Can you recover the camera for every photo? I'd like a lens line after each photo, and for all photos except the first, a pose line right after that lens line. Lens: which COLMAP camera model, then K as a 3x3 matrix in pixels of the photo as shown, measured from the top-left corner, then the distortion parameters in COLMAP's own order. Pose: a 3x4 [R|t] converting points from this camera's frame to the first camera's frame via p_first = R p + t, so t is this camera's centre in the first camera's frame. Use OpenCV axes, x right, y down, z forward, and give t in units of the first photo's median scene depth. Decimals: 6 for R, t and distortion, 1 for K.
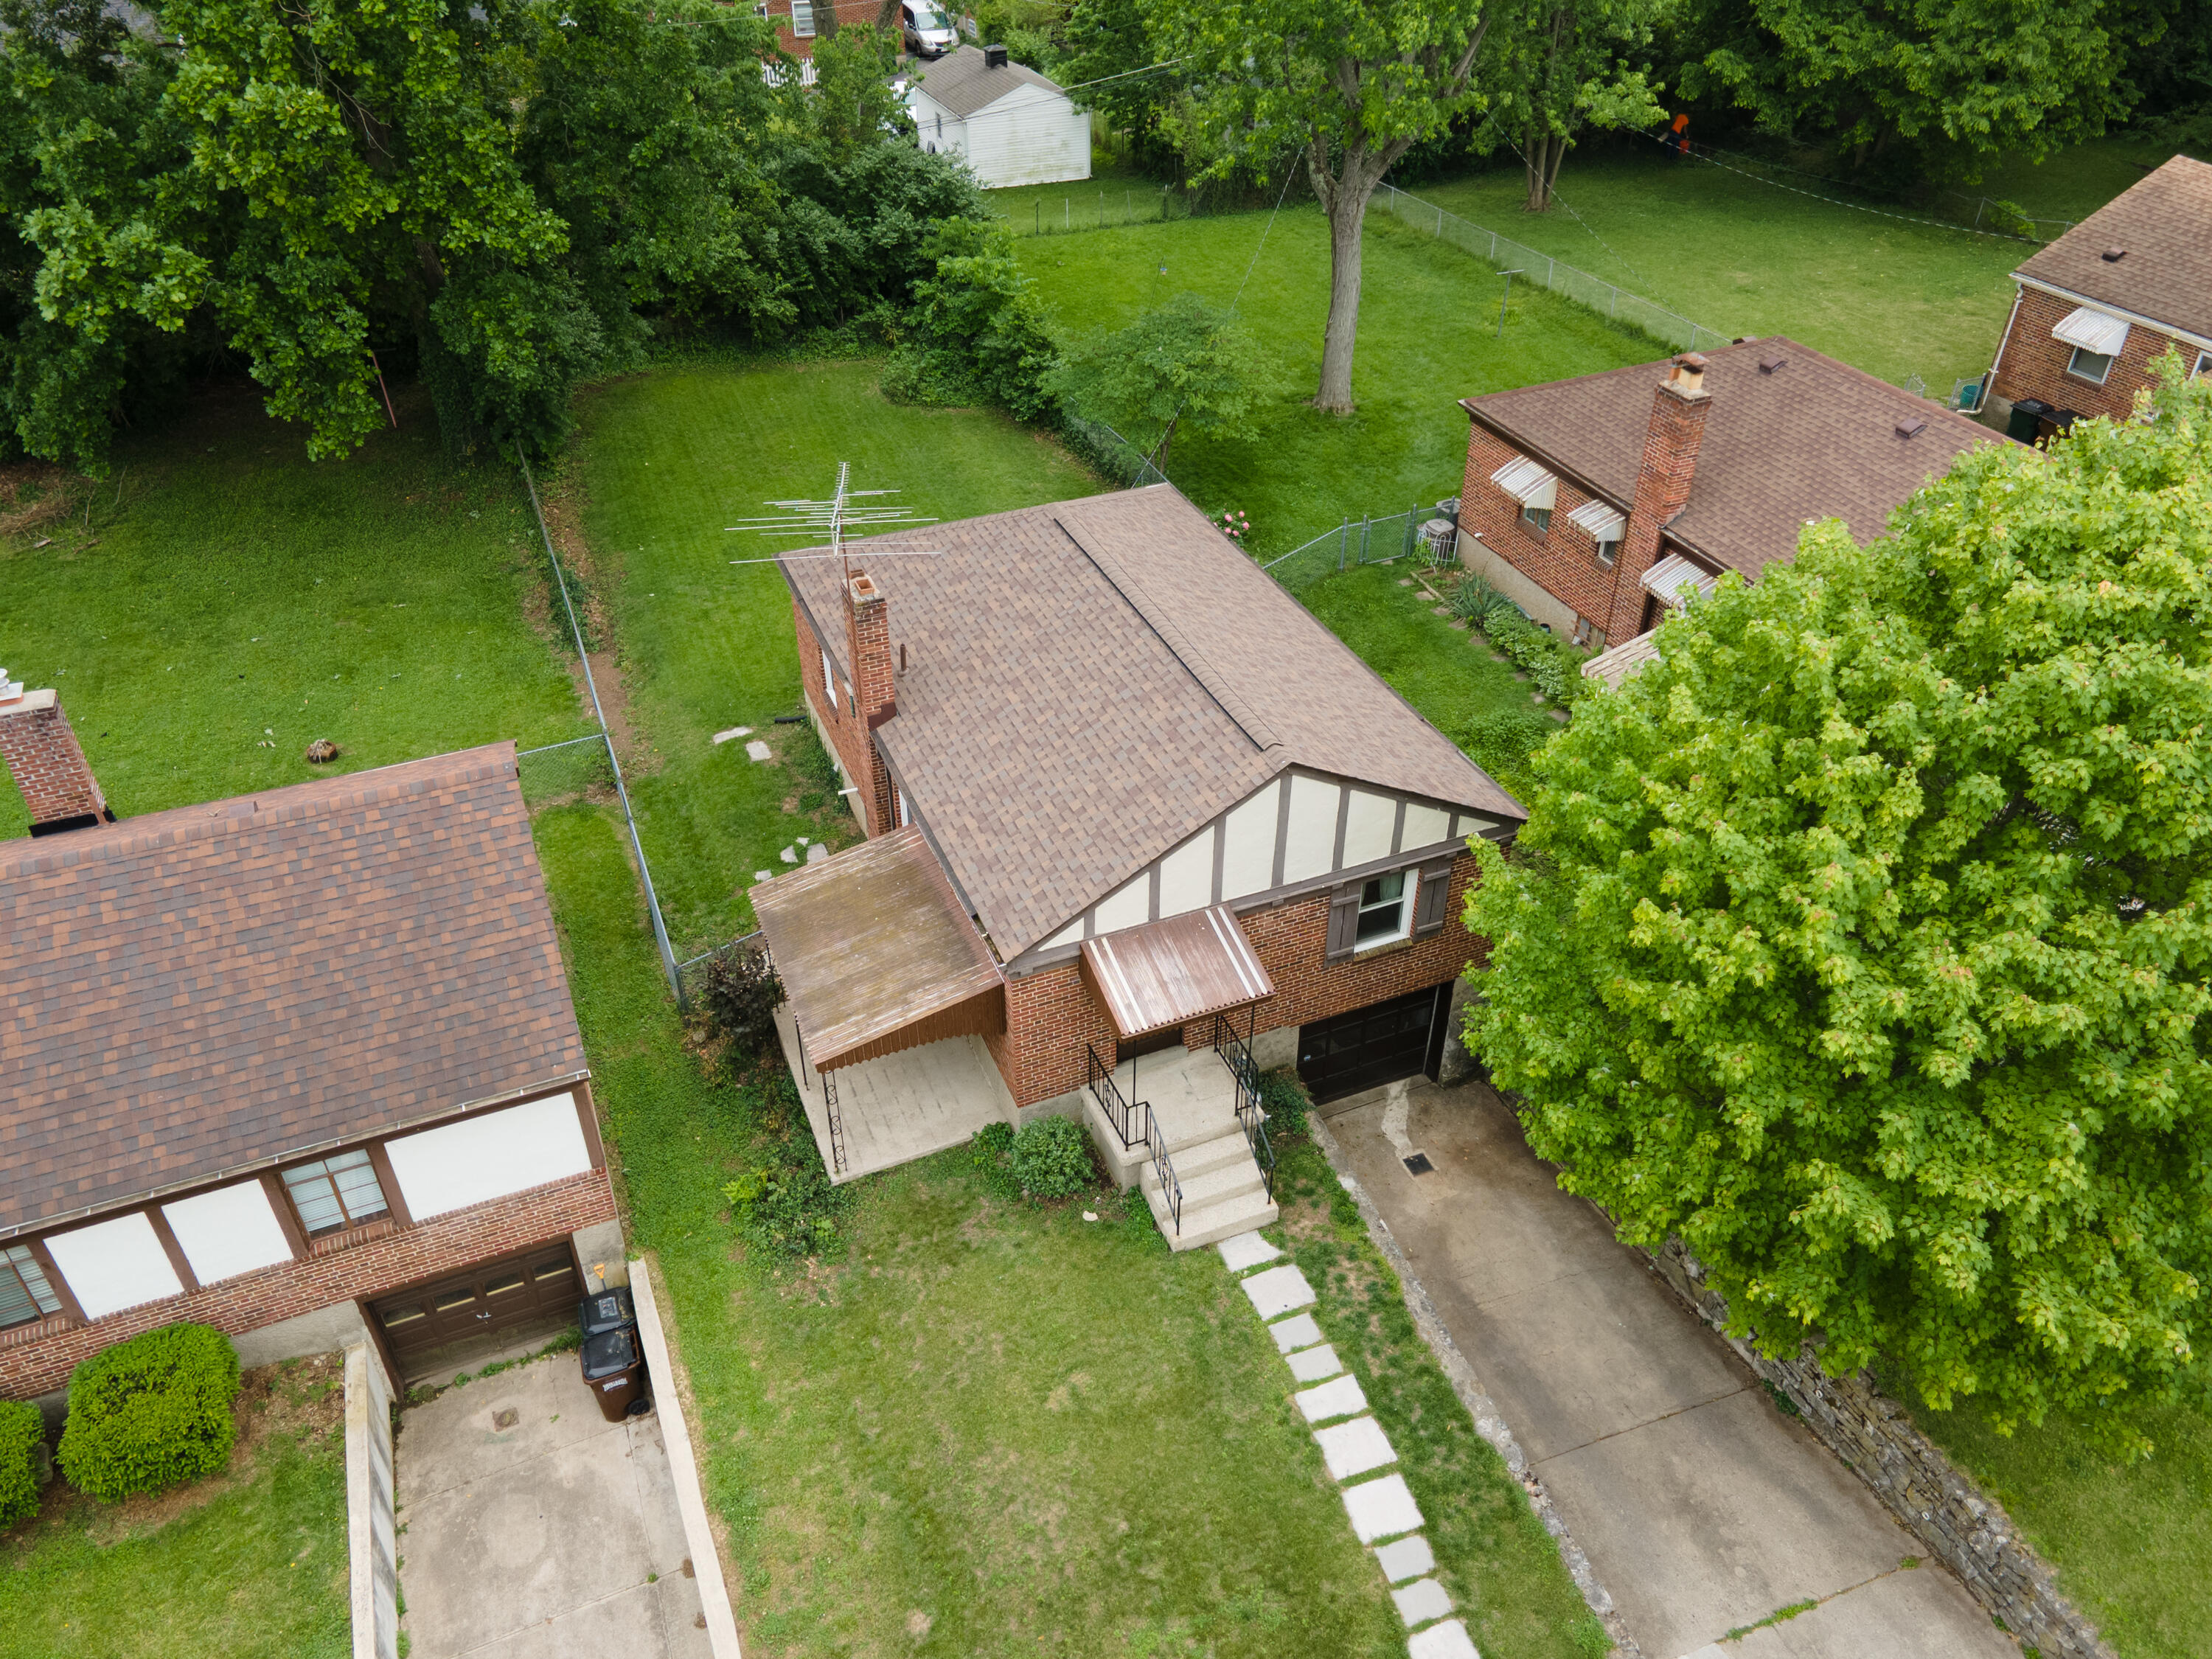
lens RADIAL K [[1599.4, 0, 1098.5], [0, 1599.4, 827.0], [0, 0, 1]] dist [0.040495, 0.000505]
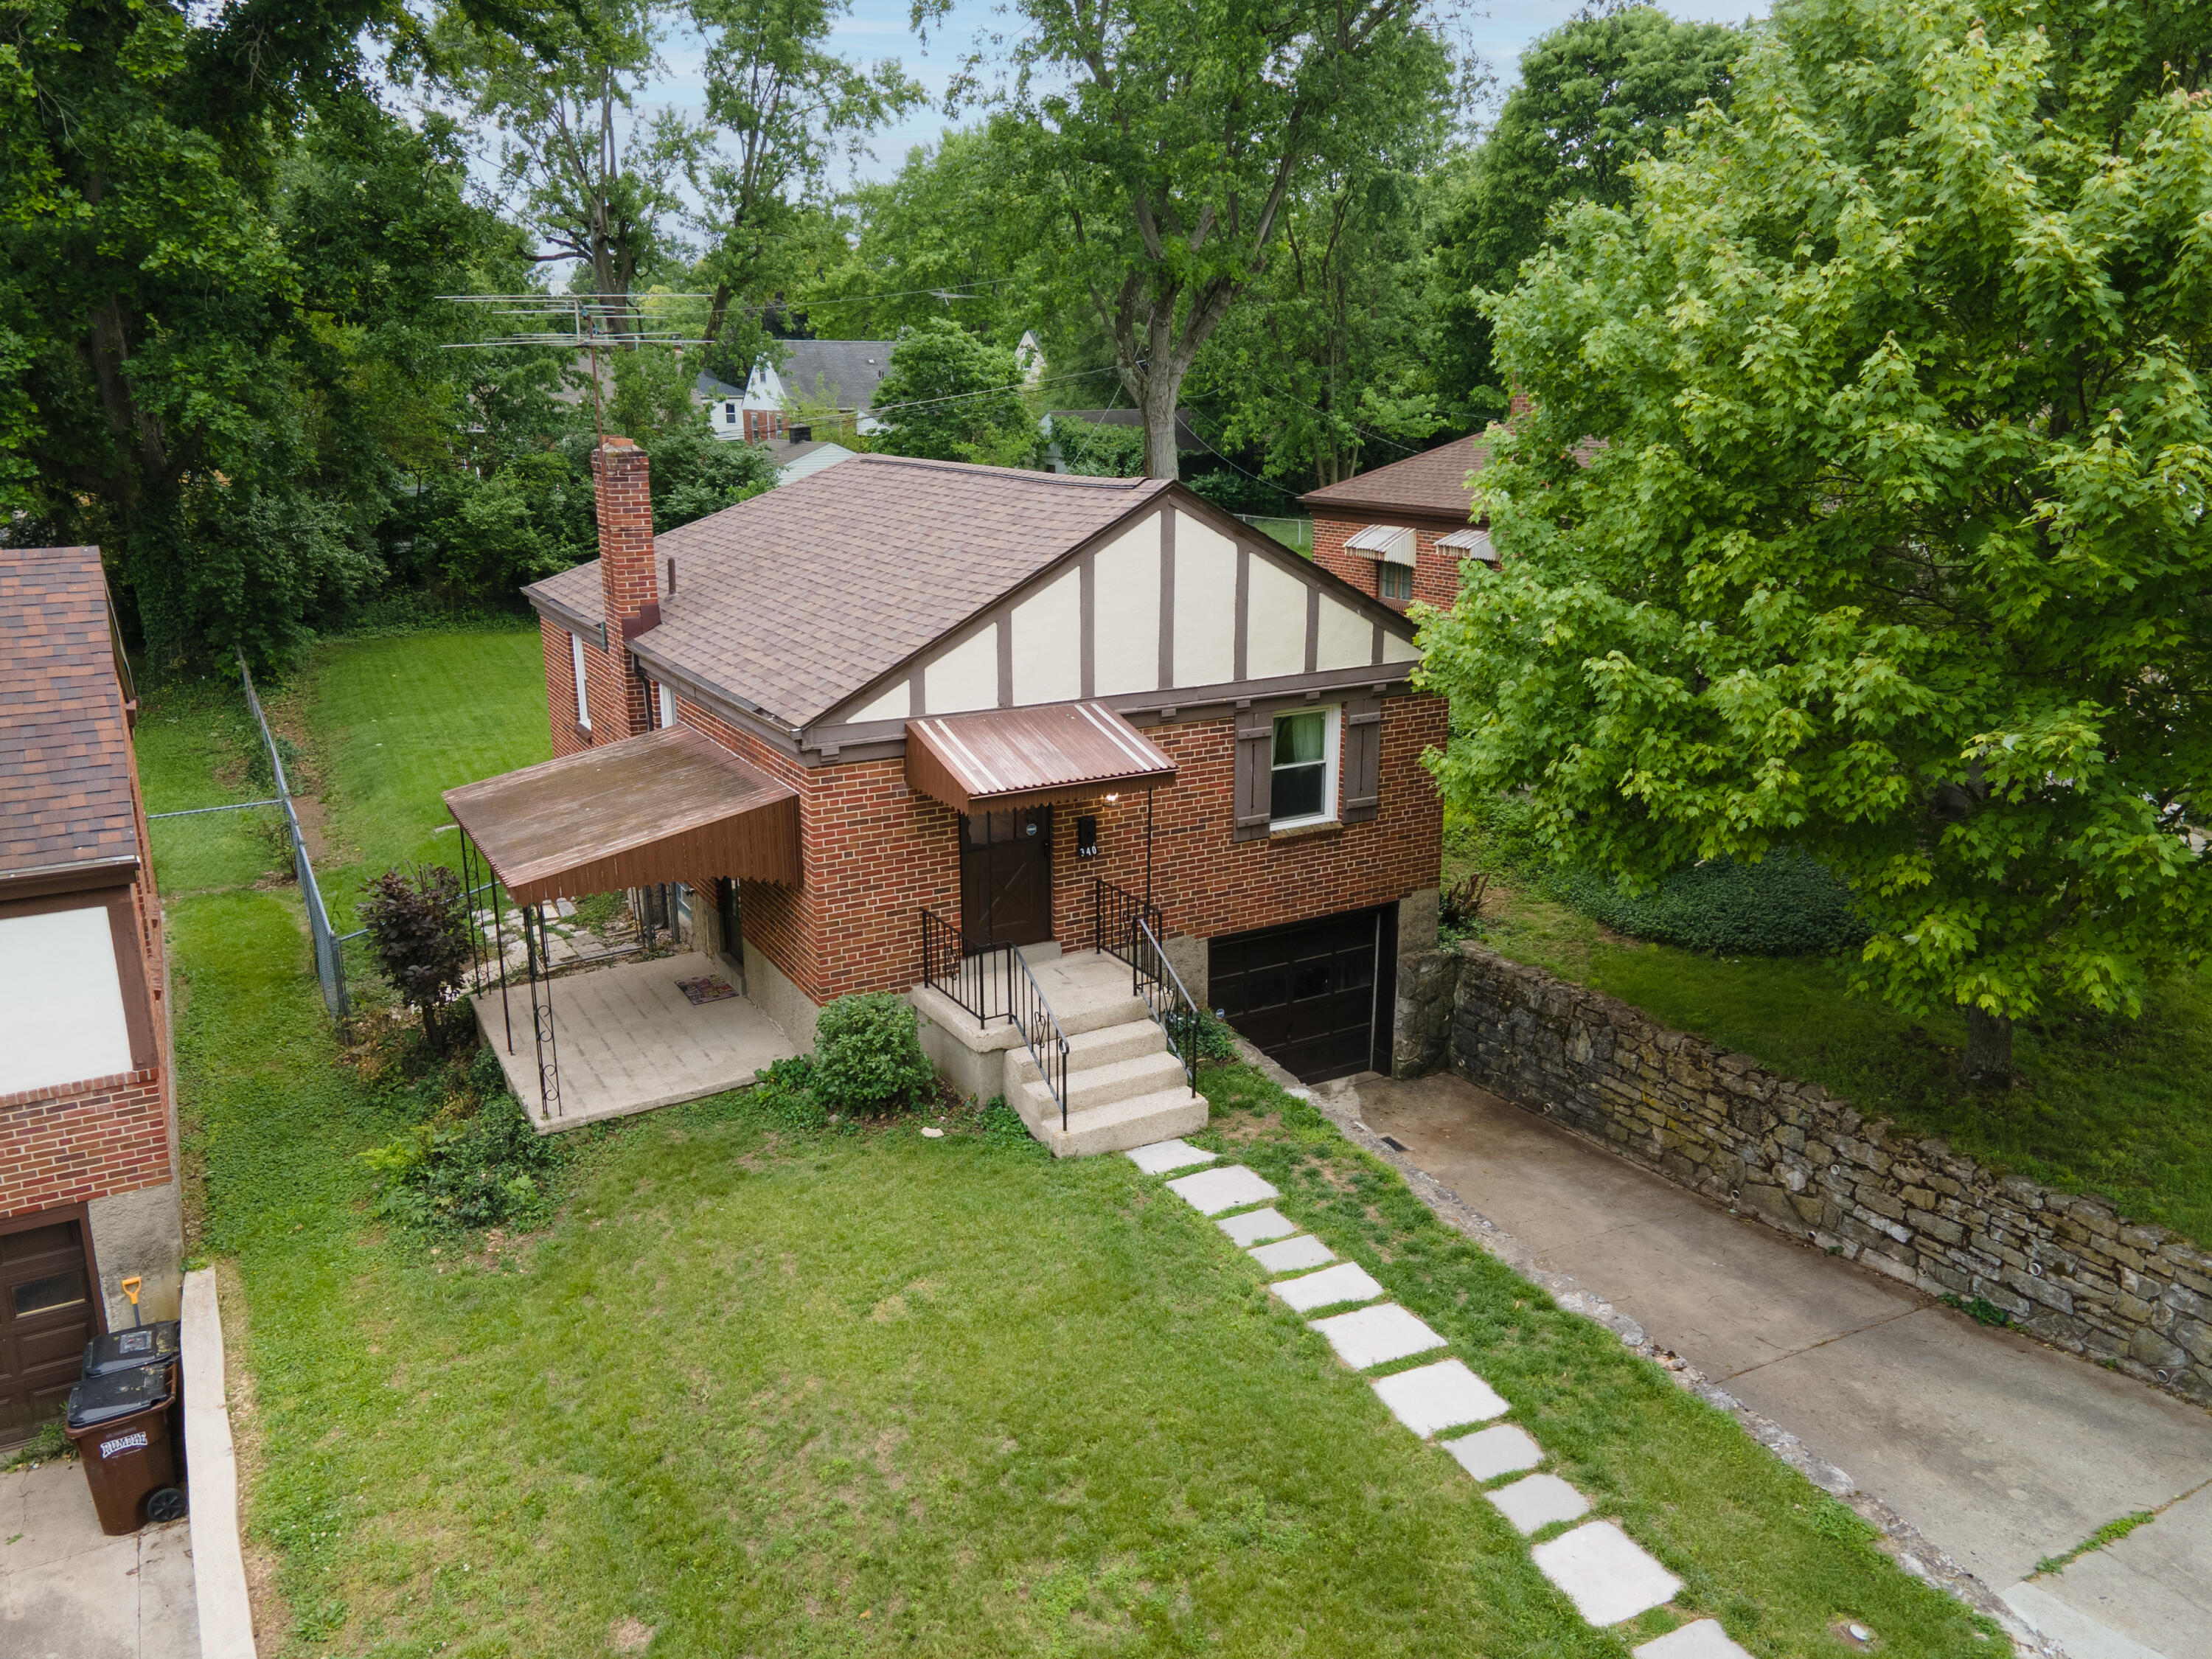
lens RADIAL K [[1599.4, 0, 1102.5], [0, 1599.4, 829.8], [0, 0, 1]] dist [0.040495, 0.000505]
pose [[0.992201, -0.032056, 0.120455, -0.011700], [0.072985, 0.932794, -0.352943, 0.378653], [-0.101046, 0.358982, 0.927859, 0.339163]]
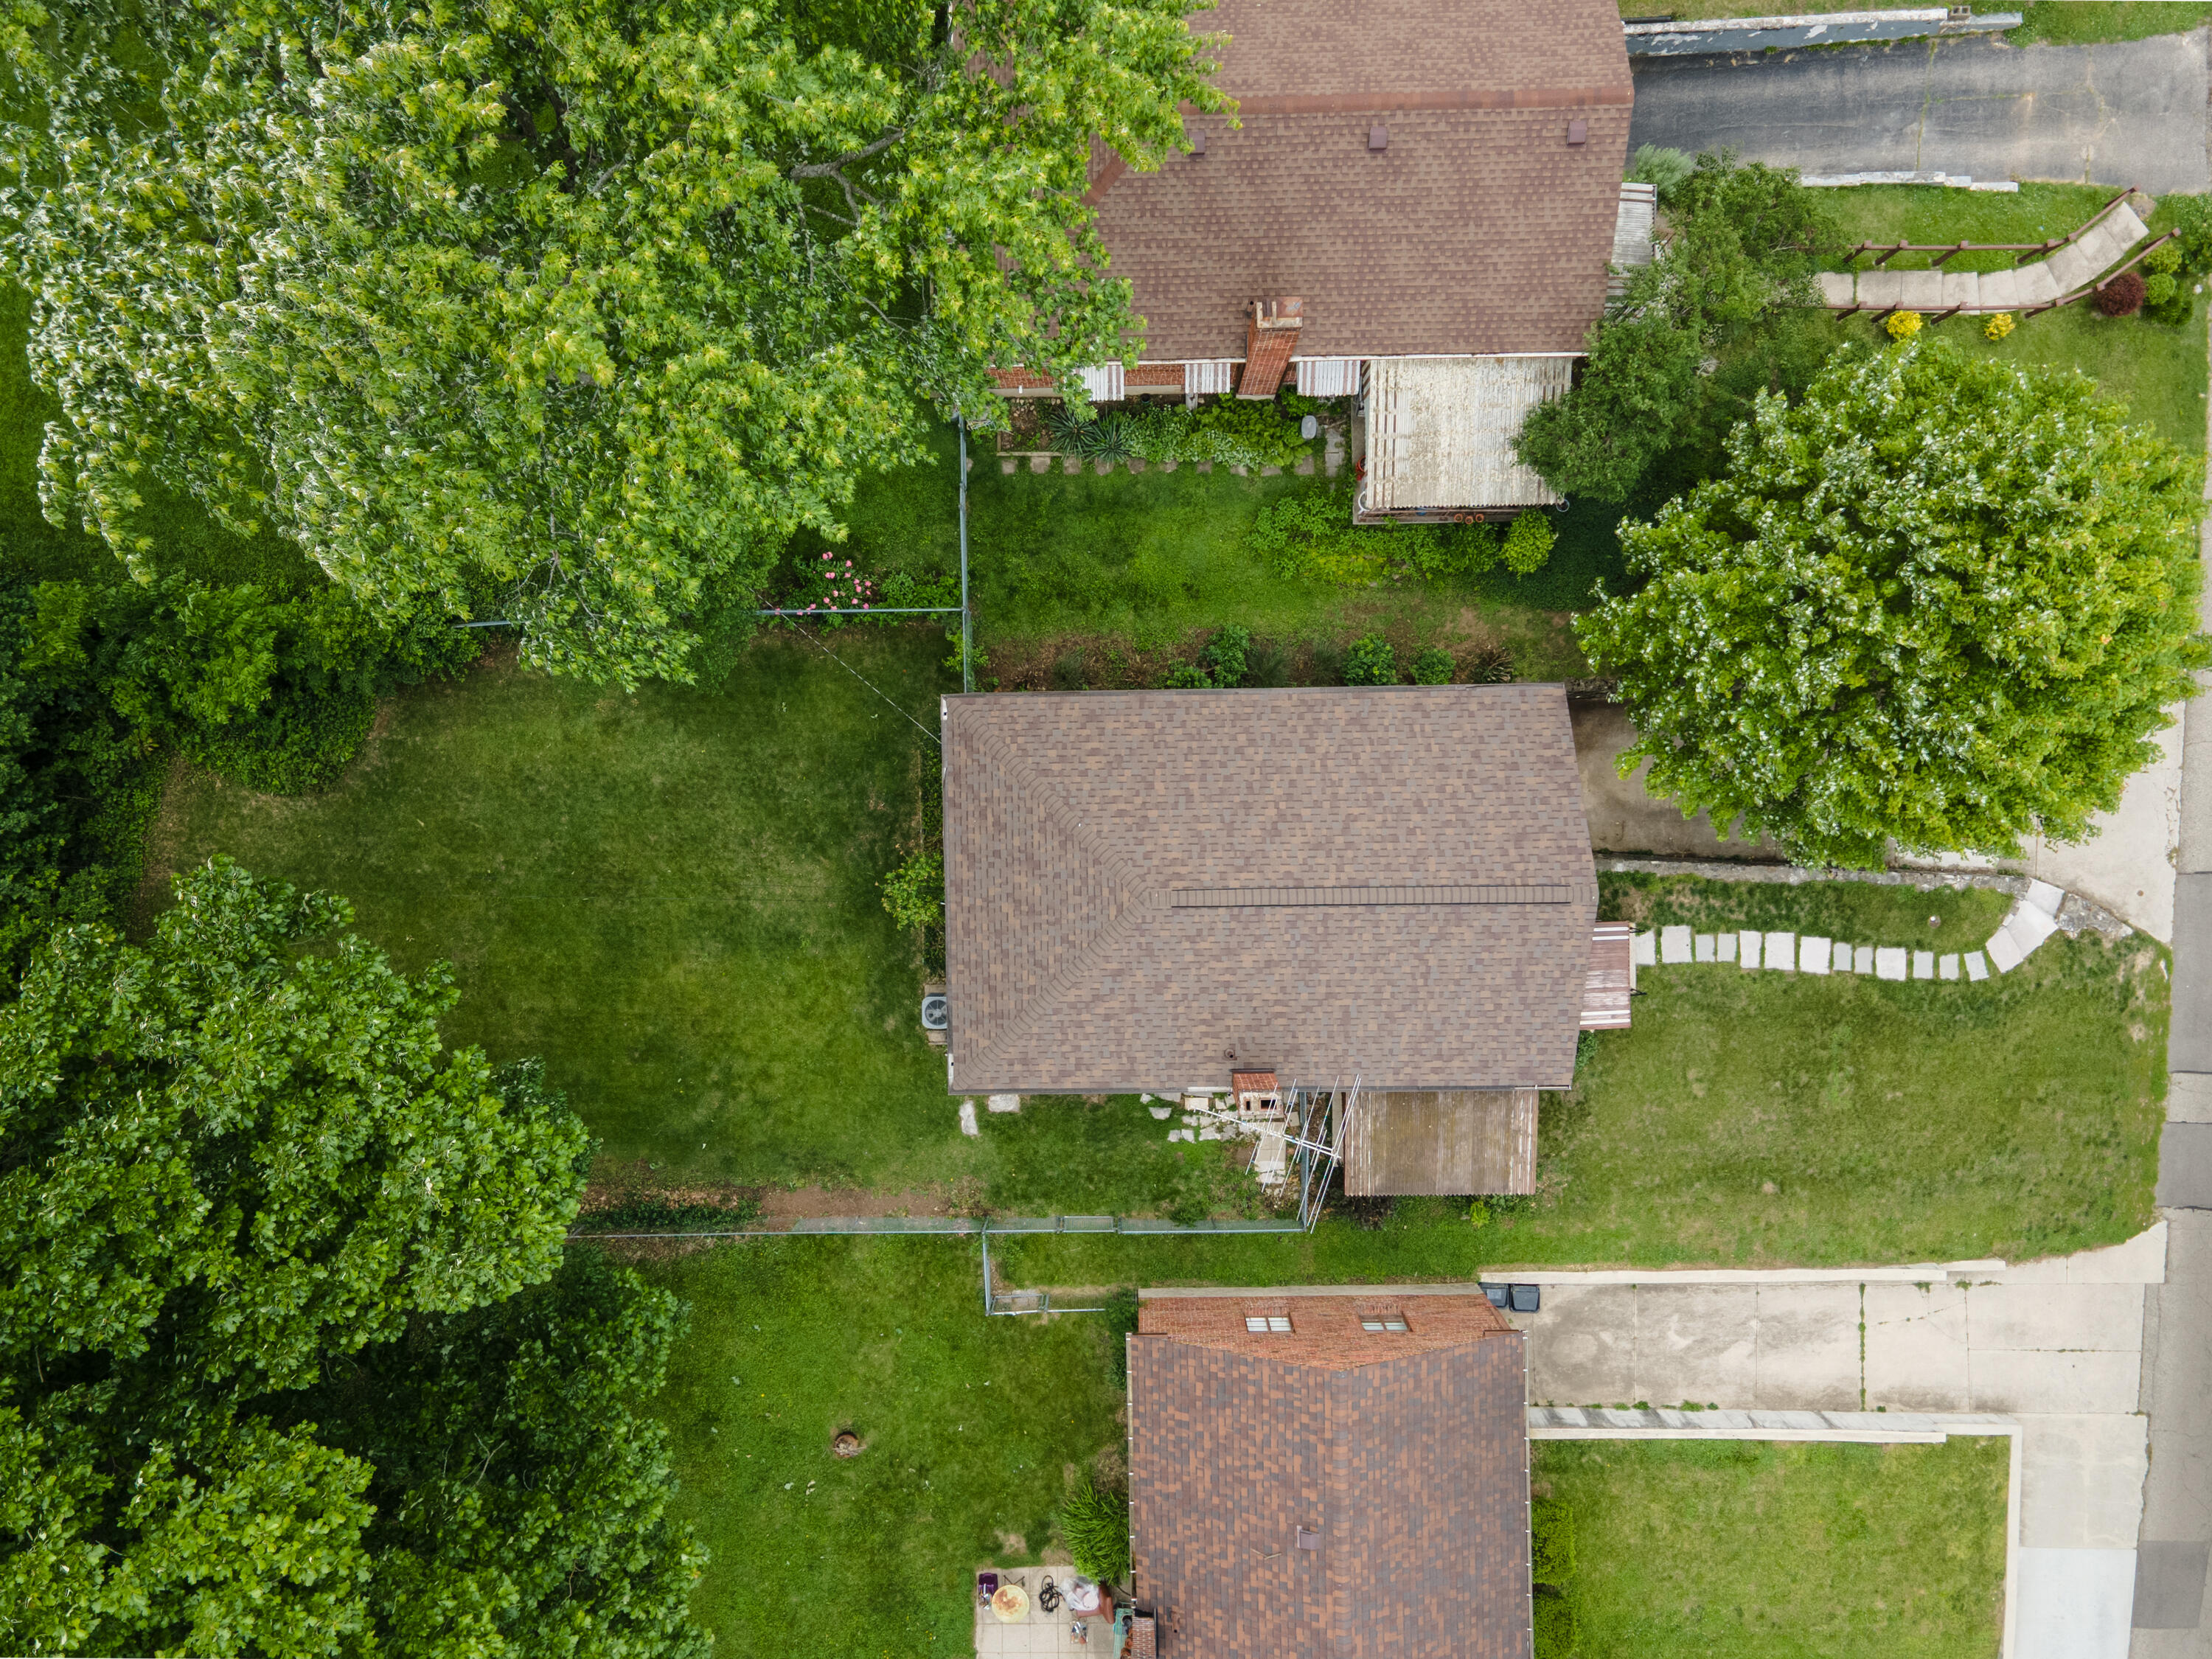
lens RADIAL K [[1599.4, 0, 1106.4], [0, 1599.4, 829.8], [0, 0, 1]] dist [0.040495, 0.000505]
pose [[0.369949, -0.928153, -0.040849, 0.070281], [0.558758, 0.187155, 0.807937, -1.456636], [-0.742245, -0.321721, 0.587851, 0.479689]]
